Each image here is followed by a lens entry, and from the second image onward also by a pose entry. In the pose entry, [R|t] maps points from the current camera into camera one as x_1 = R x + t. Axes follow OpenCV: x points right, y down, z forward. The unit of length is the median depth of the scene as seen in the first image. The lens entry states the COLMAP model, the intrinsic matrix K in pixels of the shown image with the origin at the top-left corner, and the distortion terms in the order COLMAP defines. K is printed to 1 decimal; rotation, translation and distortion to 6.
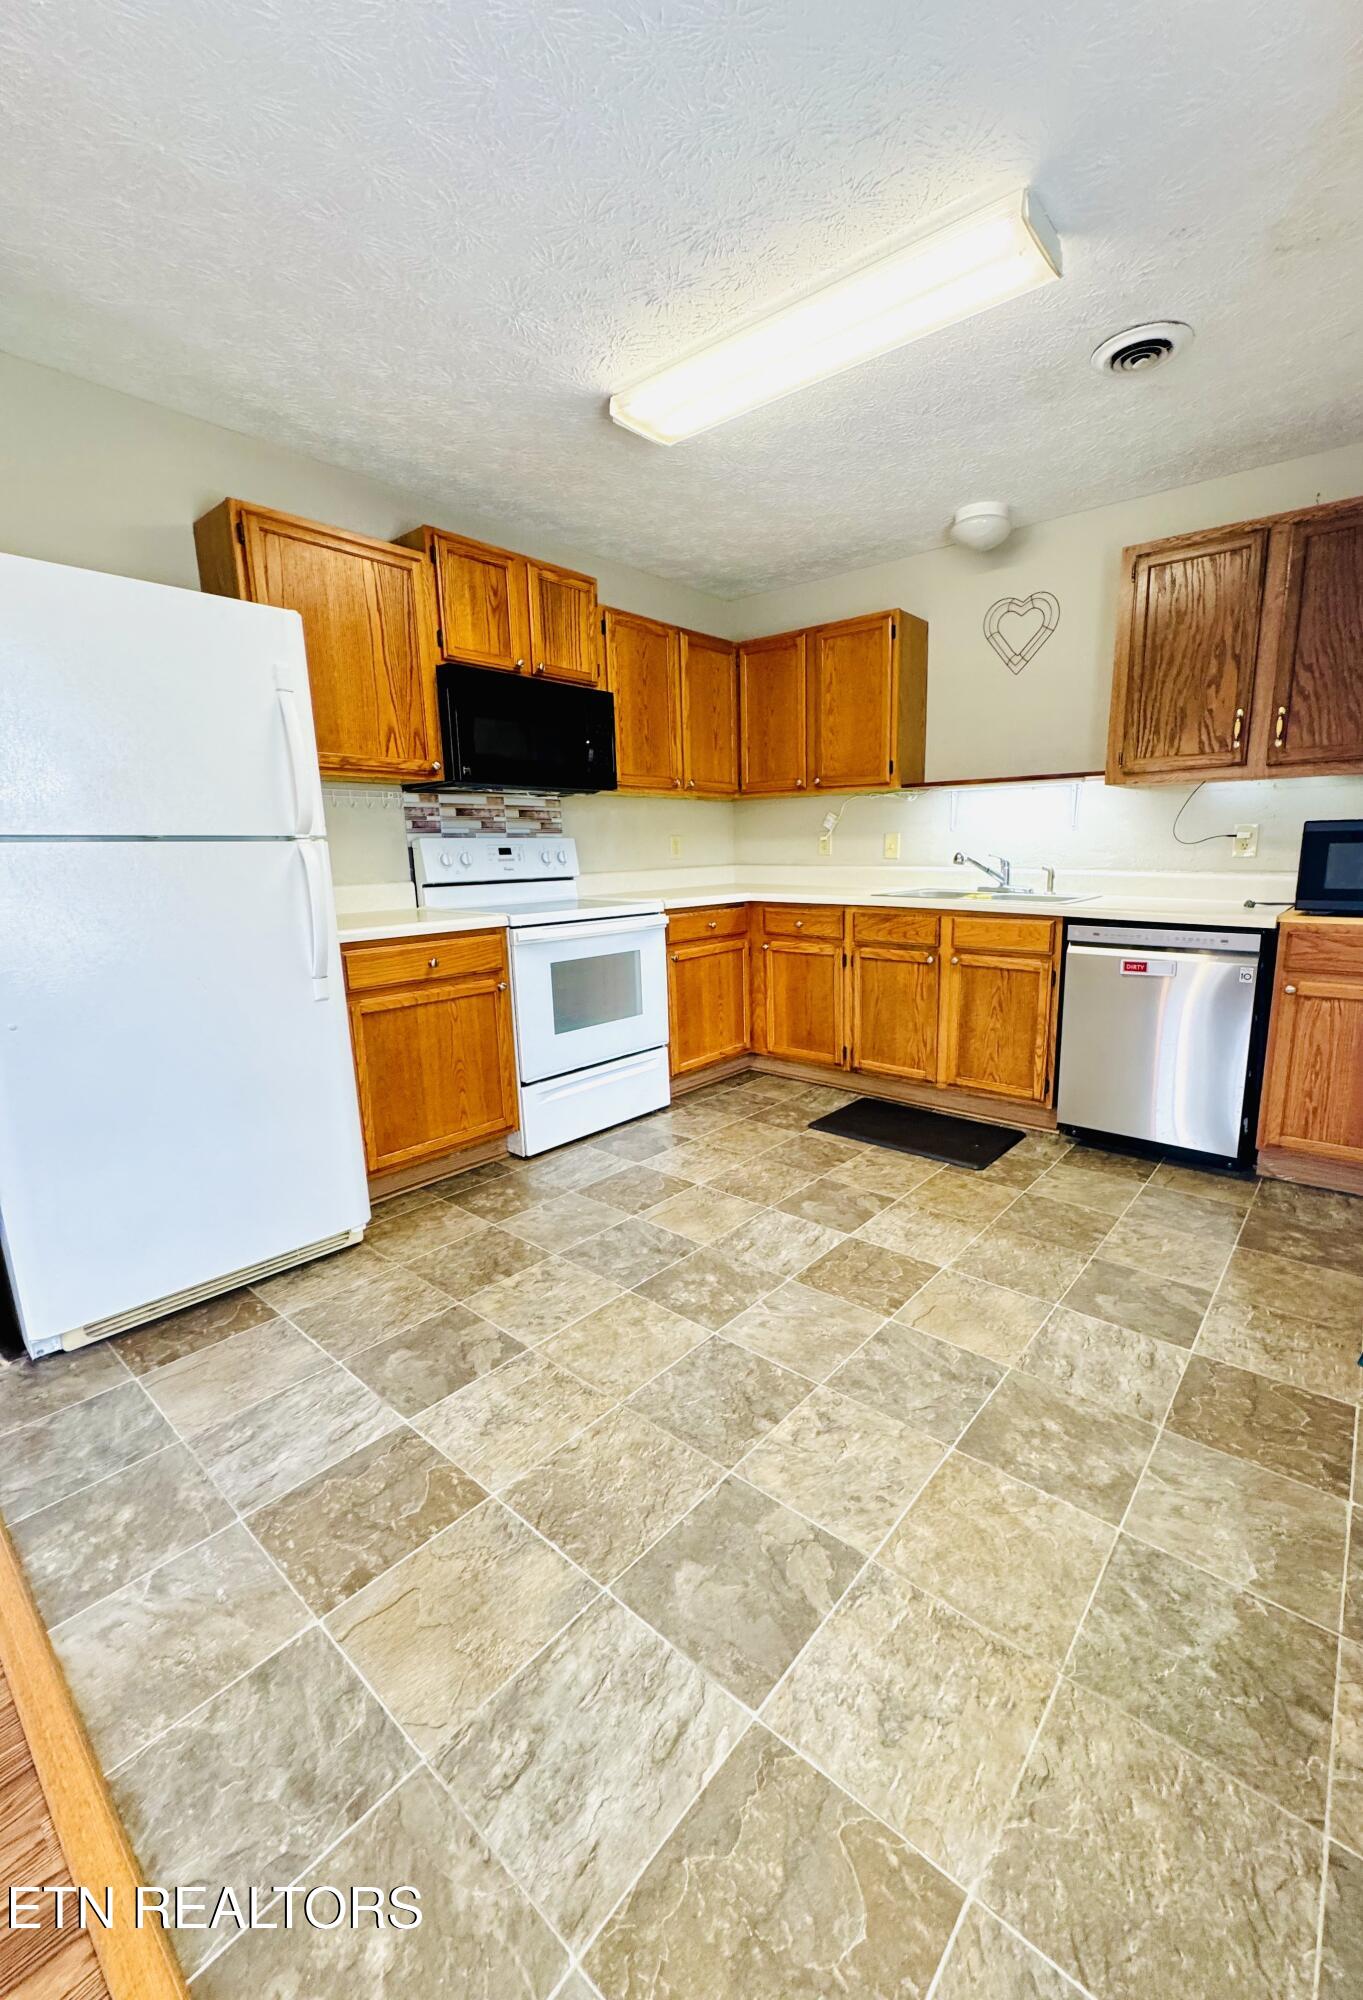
lens RADIAL K [[797.7, 0, 752.6], [0, 797.7, 1002.9], [0, 0, 1]] dist [0.000354, 0.000108]
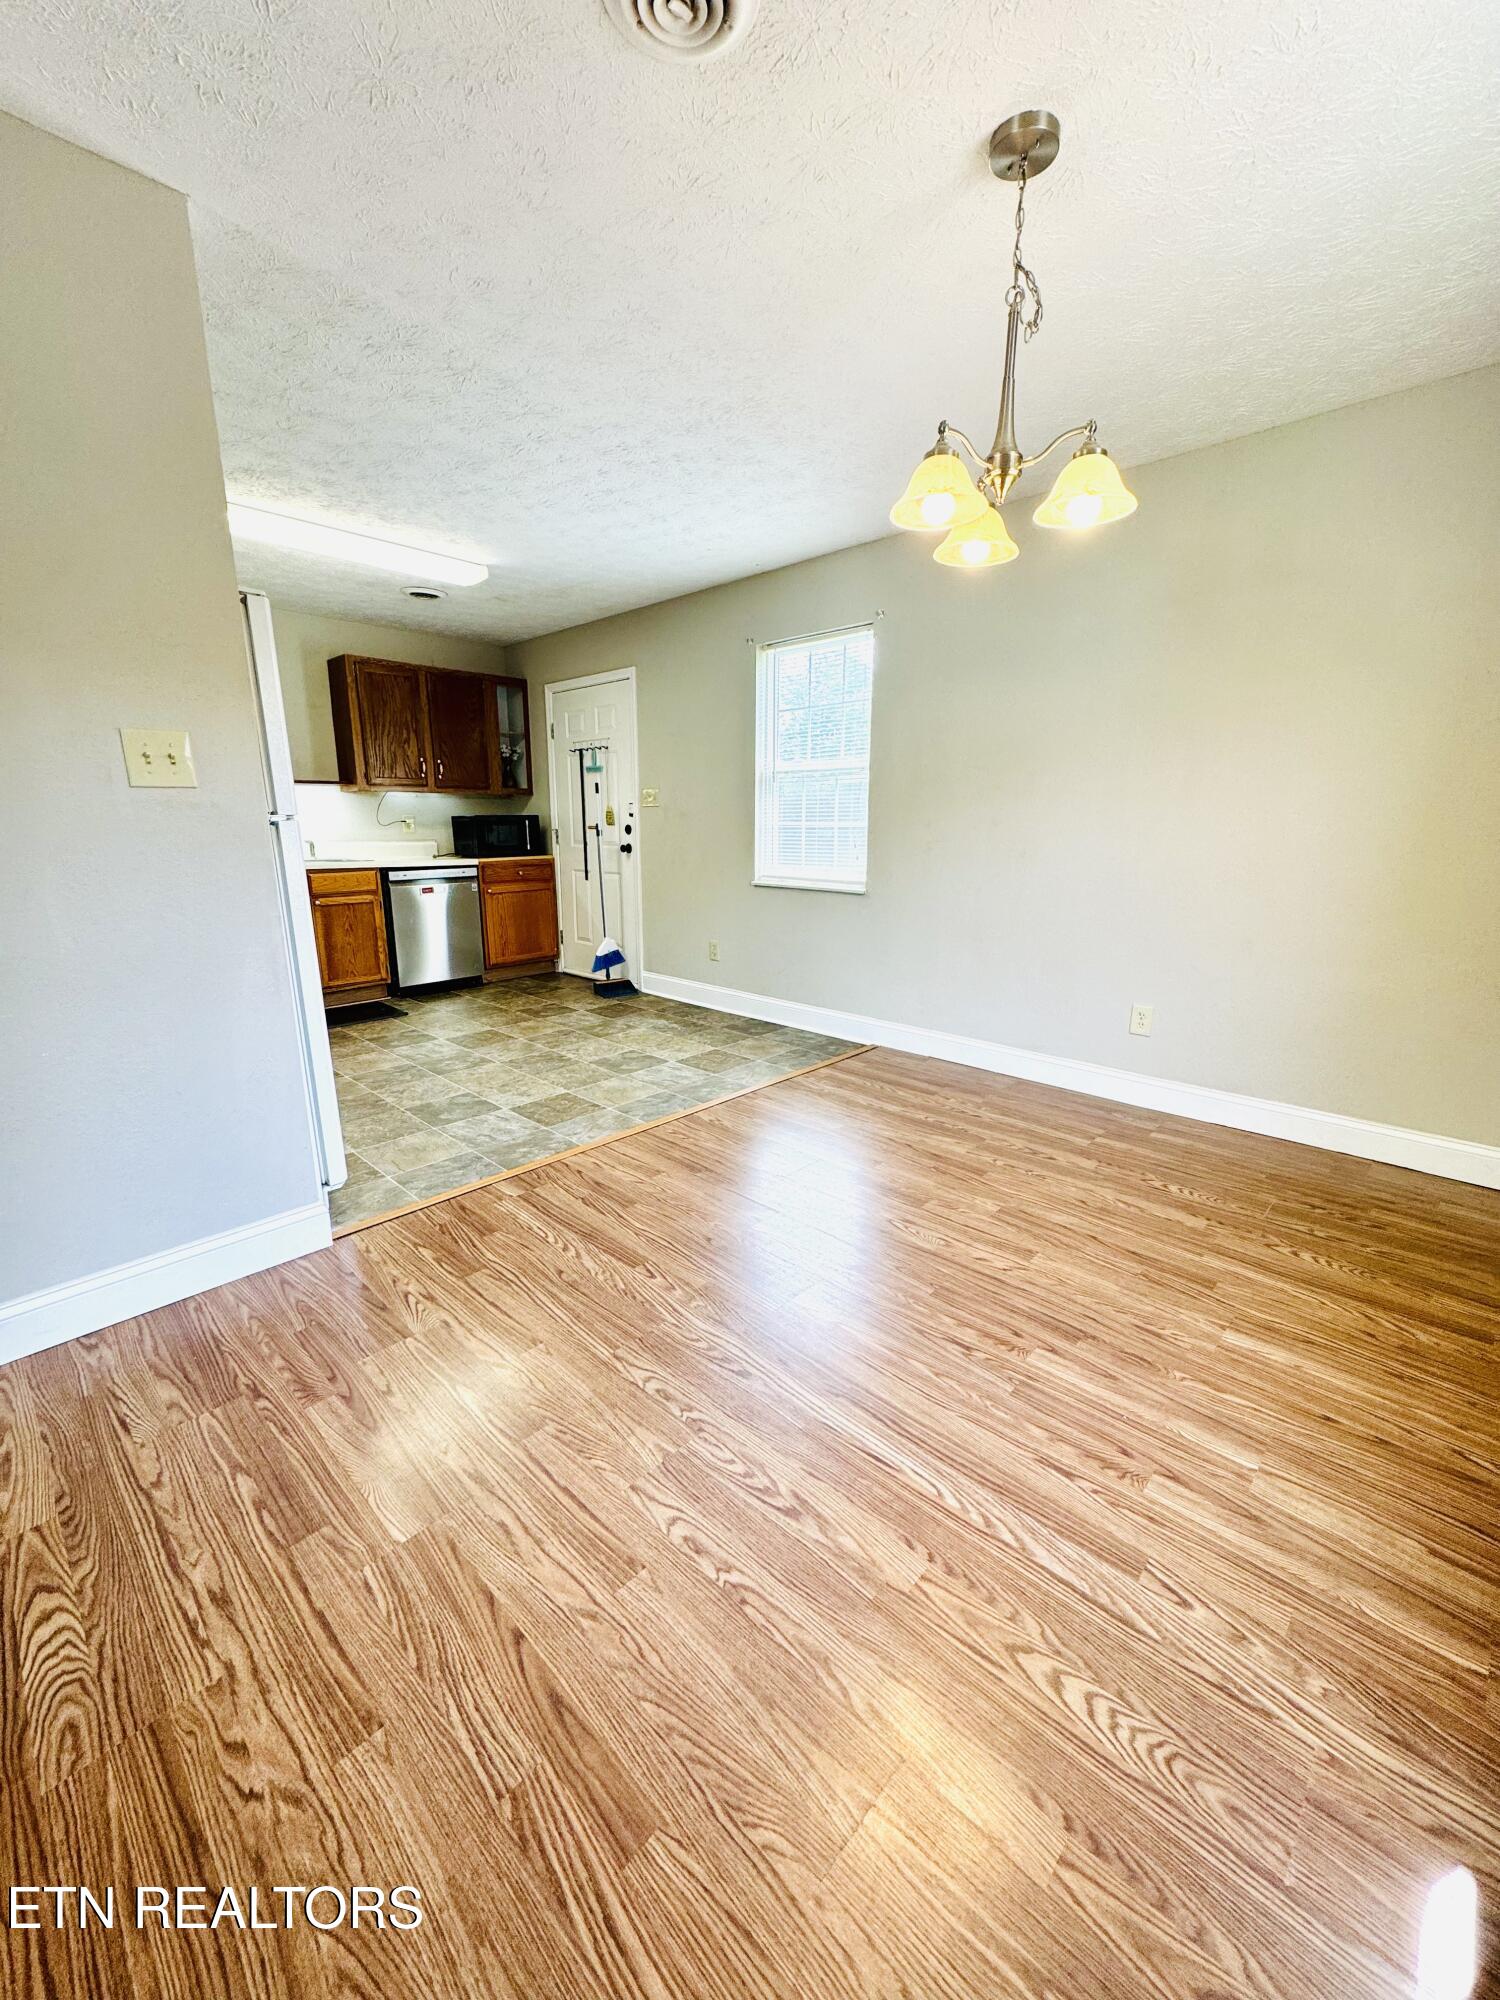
lens RADIAL K [[793.2, 0, 750.0], [0, 793.2, 1000.0], [0, 0, 1]] dist [-0.002441, -0.000059]
pose [[0.090149, -0.209663, 0.973609, -1.365133], [0.194275, 0.962512, 0.189284, -0.001872], [-0.976796, 0.172084, 0.127502, 0.051270]]
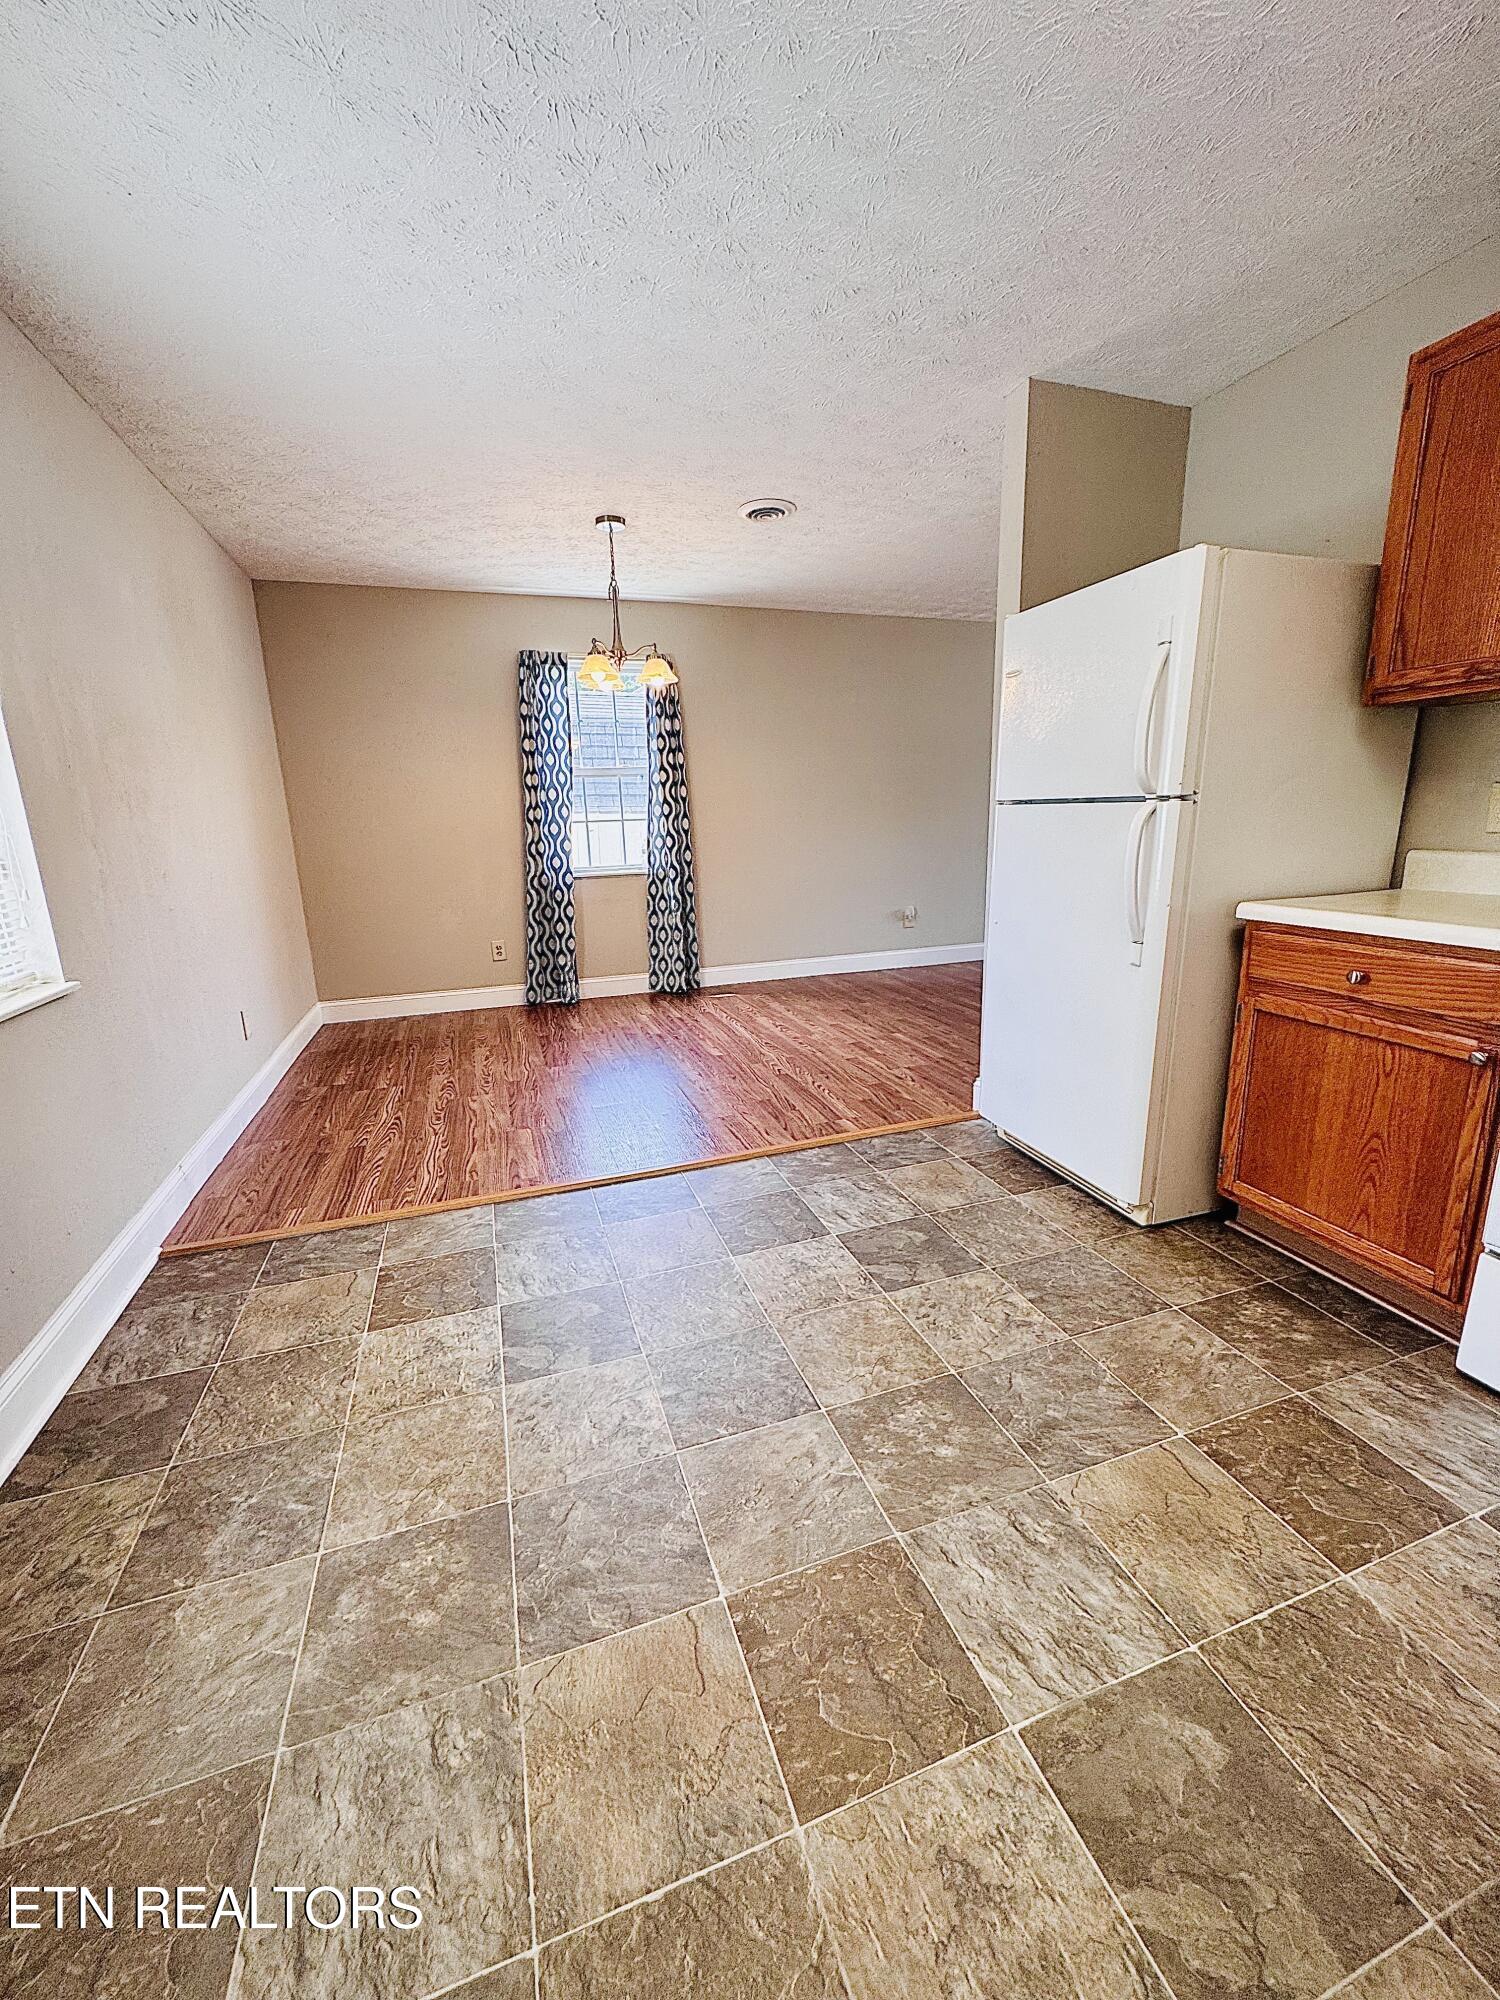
lens RADIAL K [[793.2, 0, 750.0], [0, 793.2, 1000.0], [0, 0, 1]] dist [-0.002441, -0.000059]
pose [[-0.536347, 0.224077, -0.813709, 0.402840], [-0.129463, 0.930860, 0.341672, -0.183511], [0.834009, 0.288600, -0.470254, 0.841594]]
